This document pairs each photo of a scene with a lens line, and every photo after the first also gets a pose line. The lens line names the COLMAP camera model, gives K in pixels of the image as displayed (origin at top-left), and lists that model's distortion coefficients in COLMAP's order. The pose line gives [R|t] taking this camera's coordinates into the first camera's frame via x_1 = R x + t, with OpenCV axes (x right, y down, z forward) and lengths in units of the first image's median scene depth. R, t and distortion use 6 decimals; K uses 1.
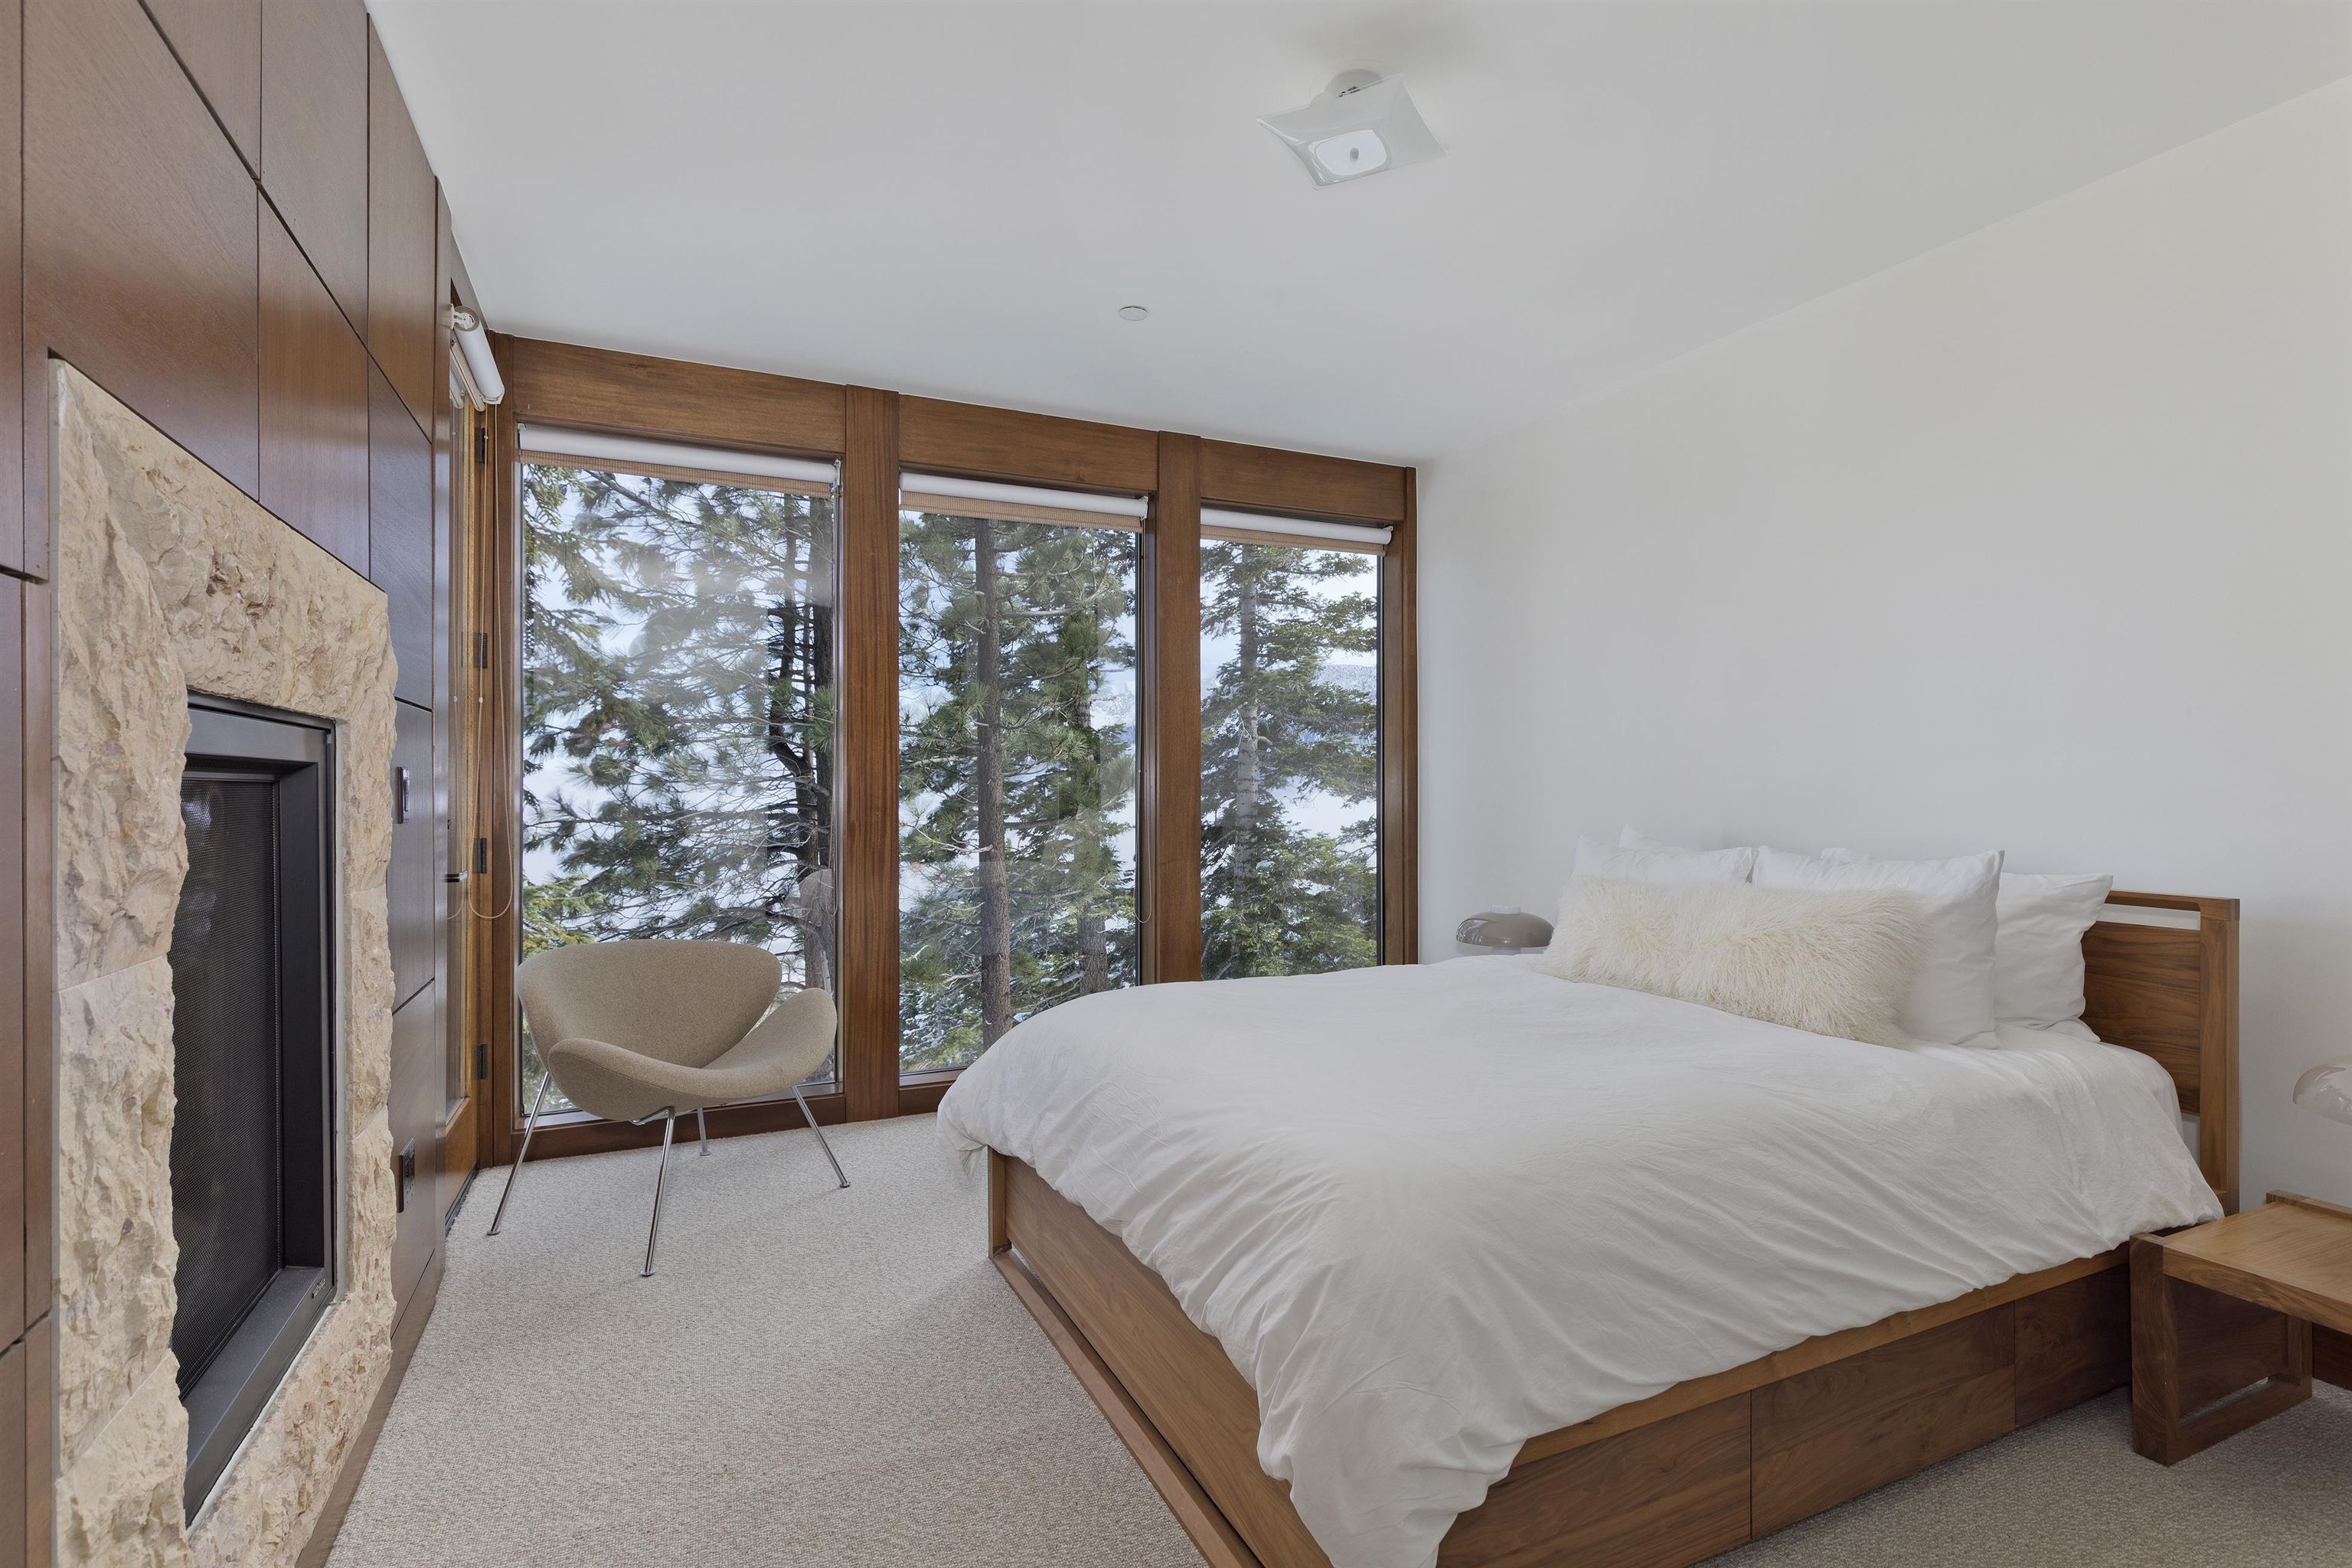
lens RADIAL K [[1113.7, 0, 1169.5], [0, 1113.7, 784.2], [0, 0, 1]] dist [-0.000787, 0.000114]
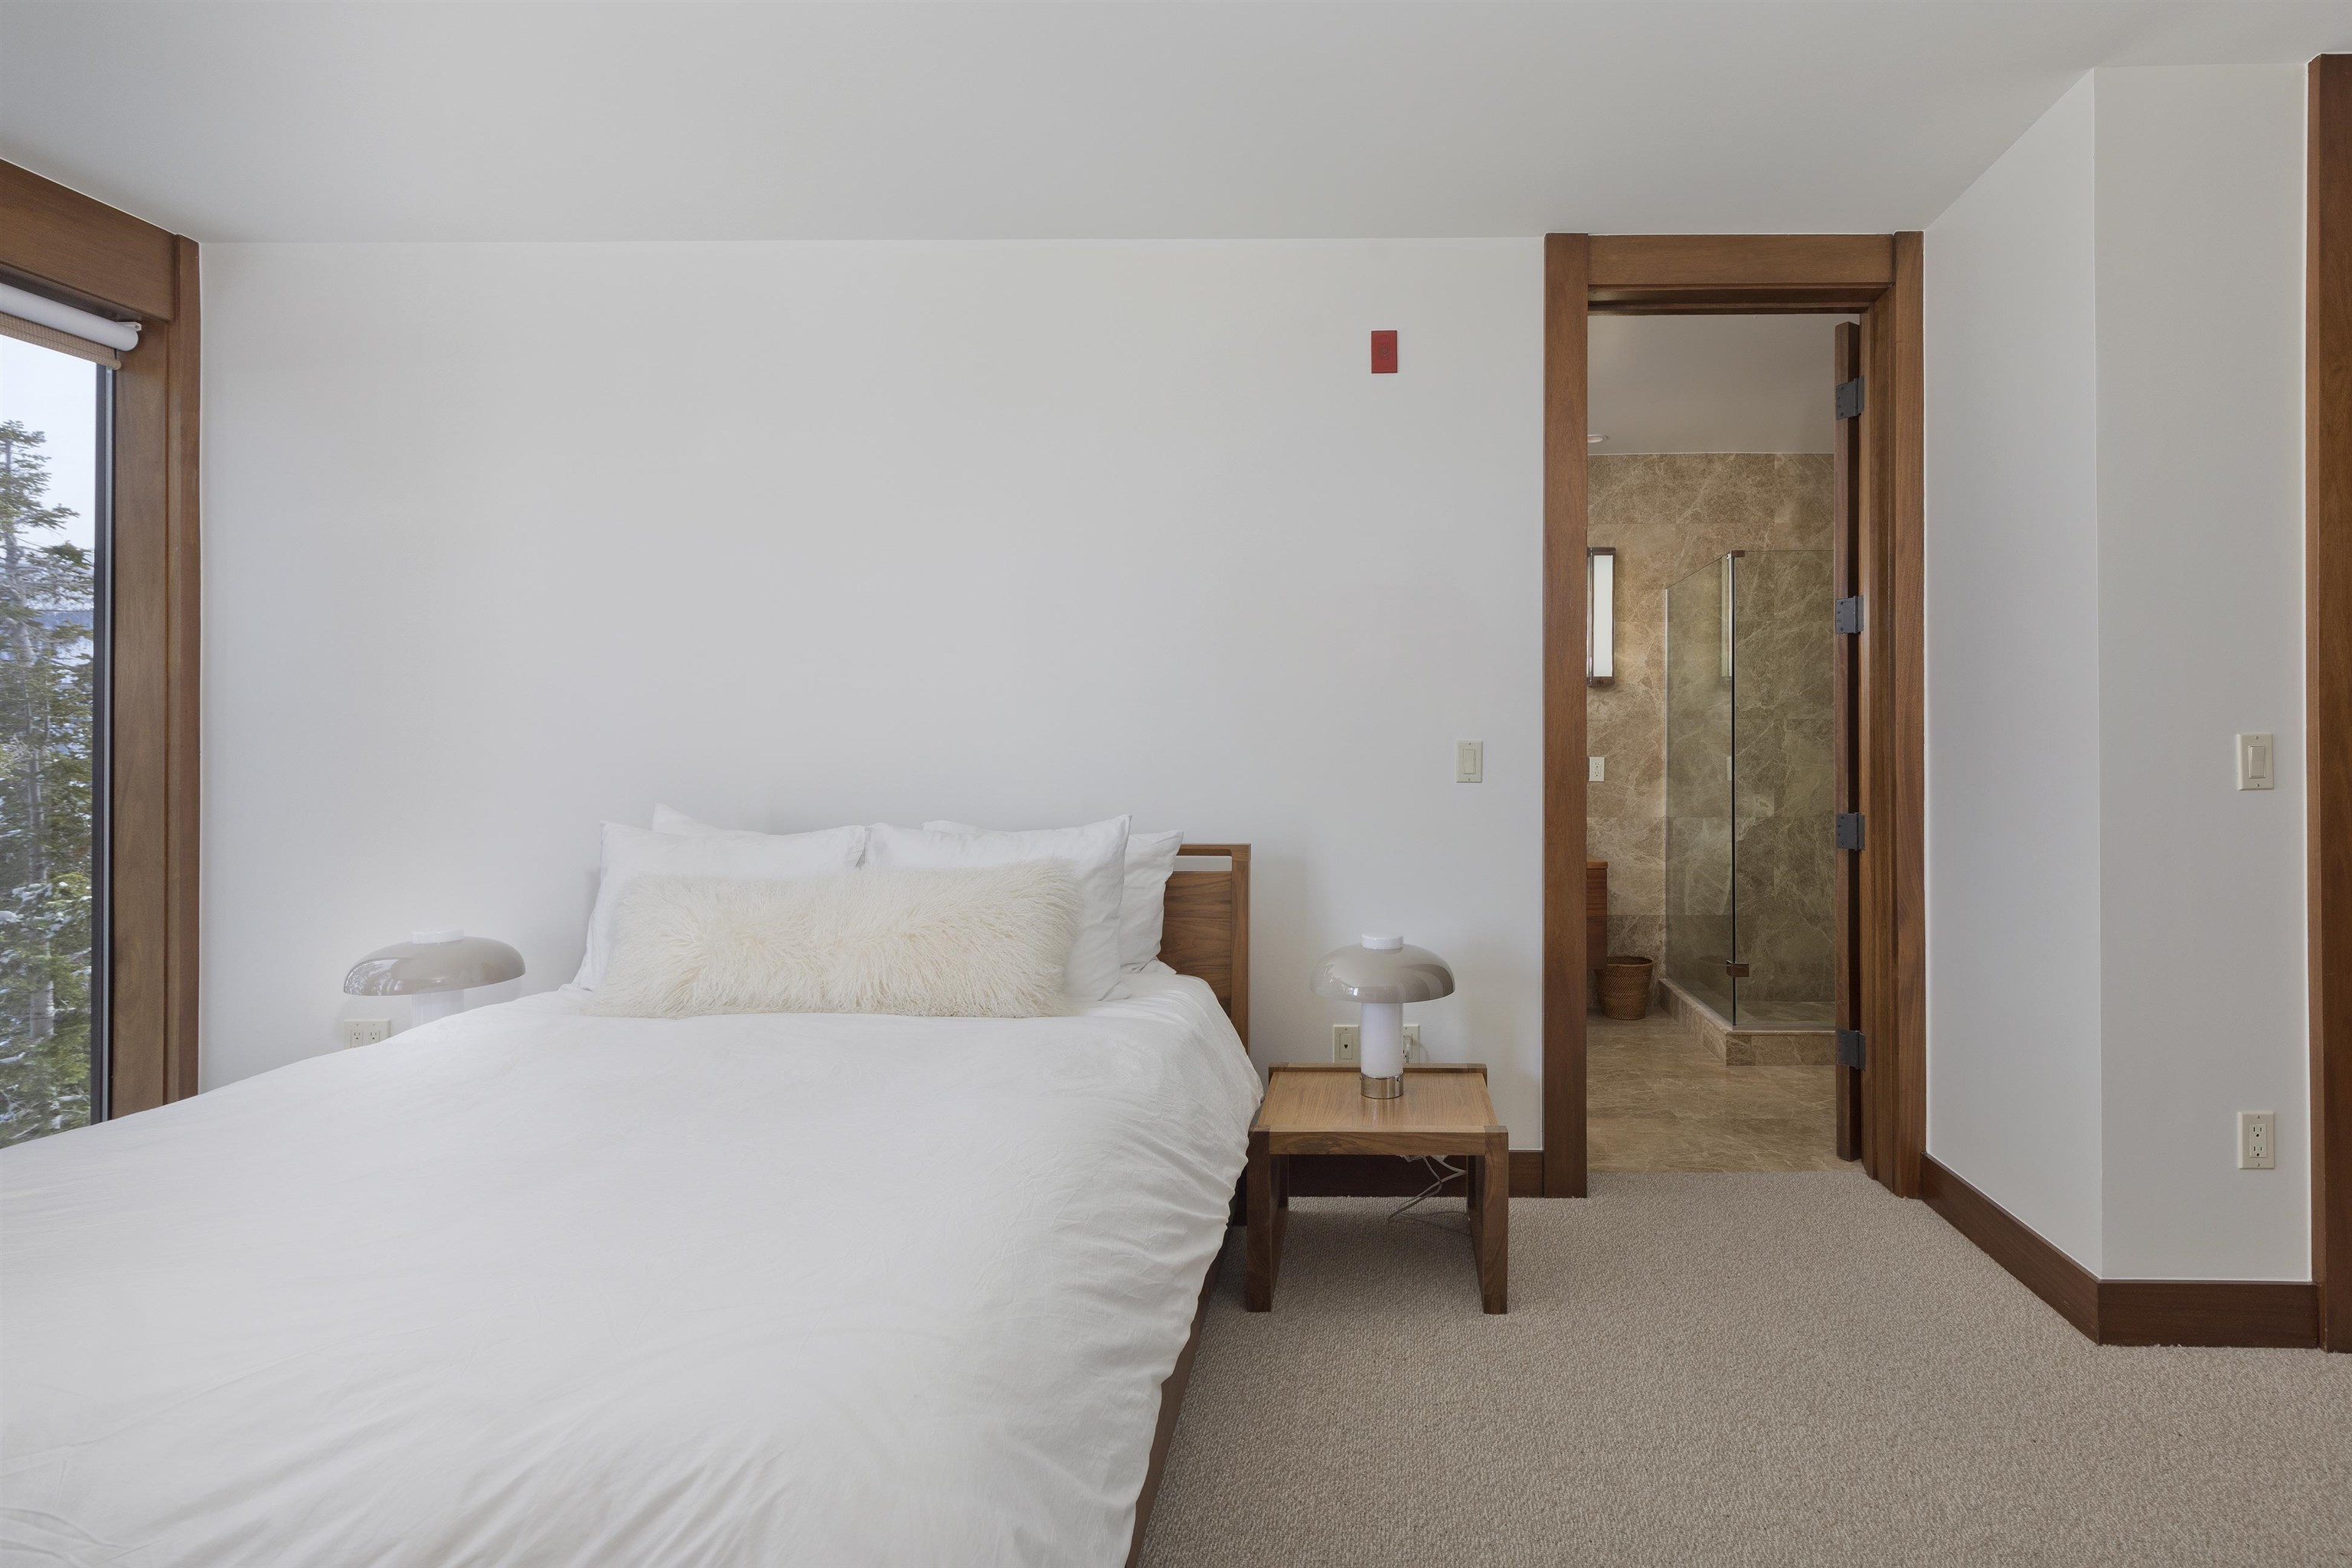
lens RADIAL K [[1061.8, 0, 1143.1], [0, 1061.8, 751.0], [0, 0, 1]] dist [0.006963, -0.002301]
pose [[0.405858, 0.006437, 0.913914, -0.126243], [-0.002710, 0.999979, -0.005840, 0.000675], [-0.913932, -0.000107, 0.405867, 0.328478]]
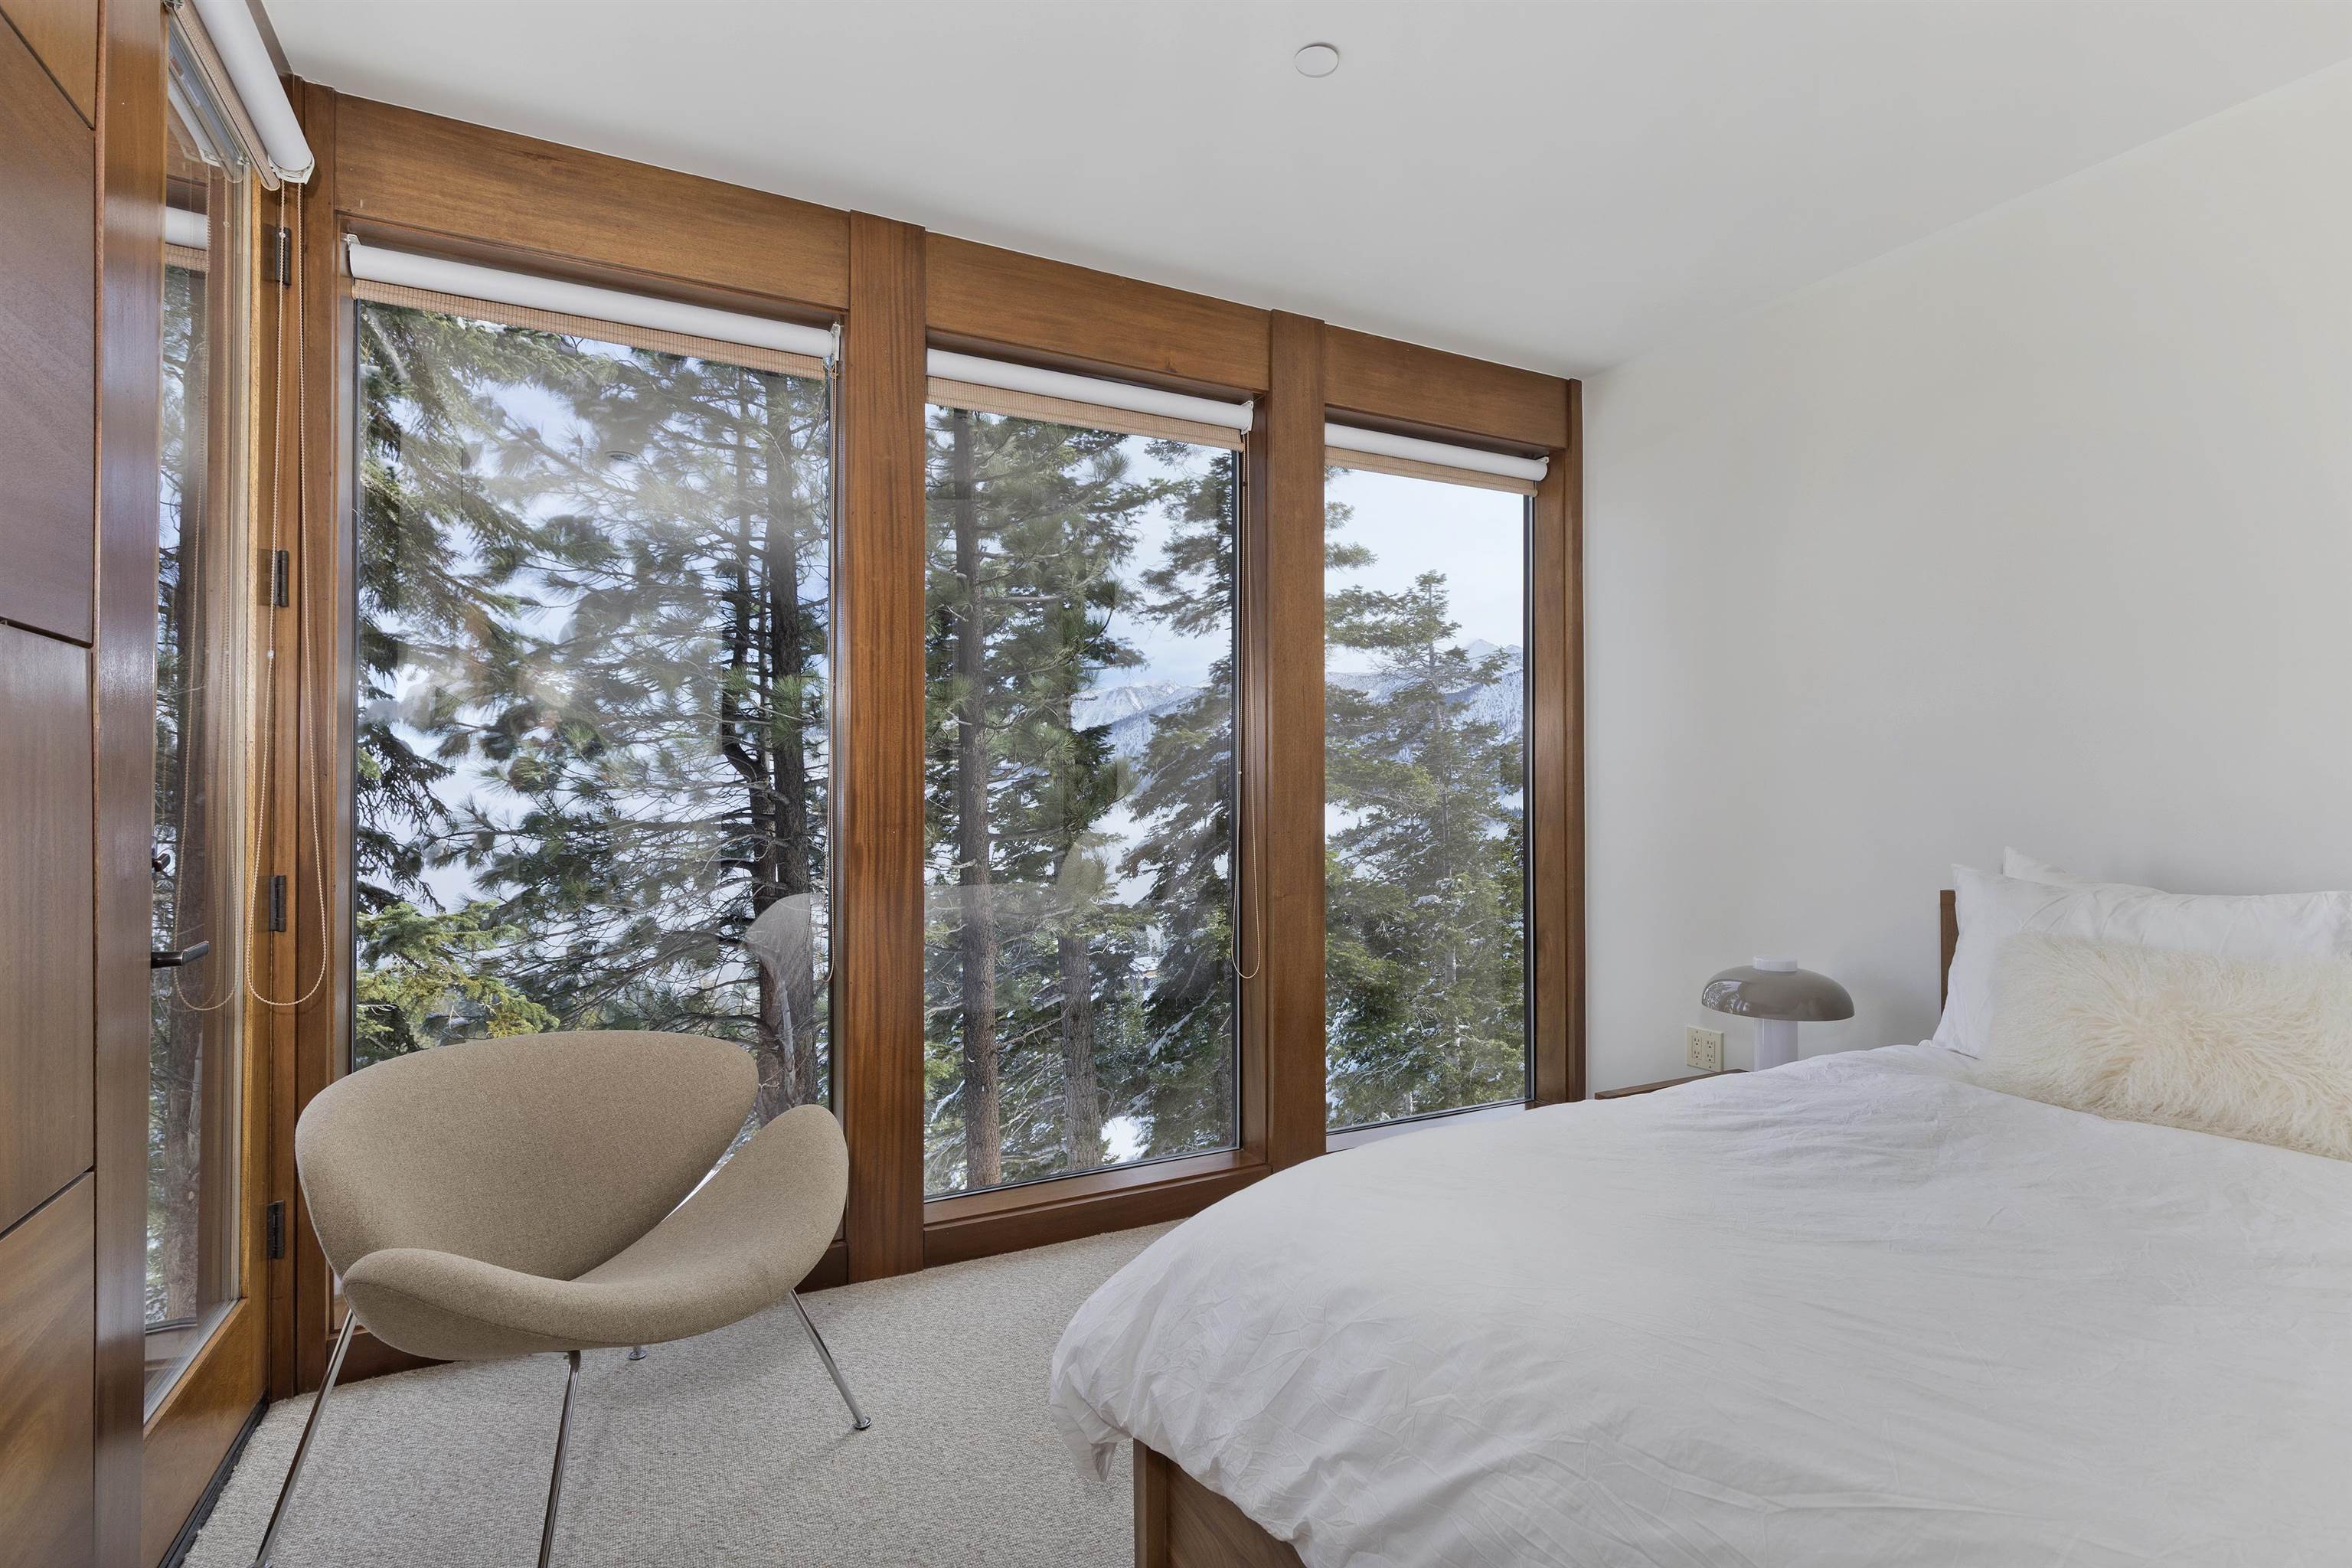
lens RADIAL K [[1113.7, 0, 1173.3], [0, 1113.7, 780.3], [0, 0, 1]] dist [-0.000787, 0.000114]
pose [[0.998905, -0.000693, 0.046778, -0.116821], [0.001122, 0.999958, -0.009141, 0.000442], [-0.046769, 0.009183, 0.998864, 0.289660]]
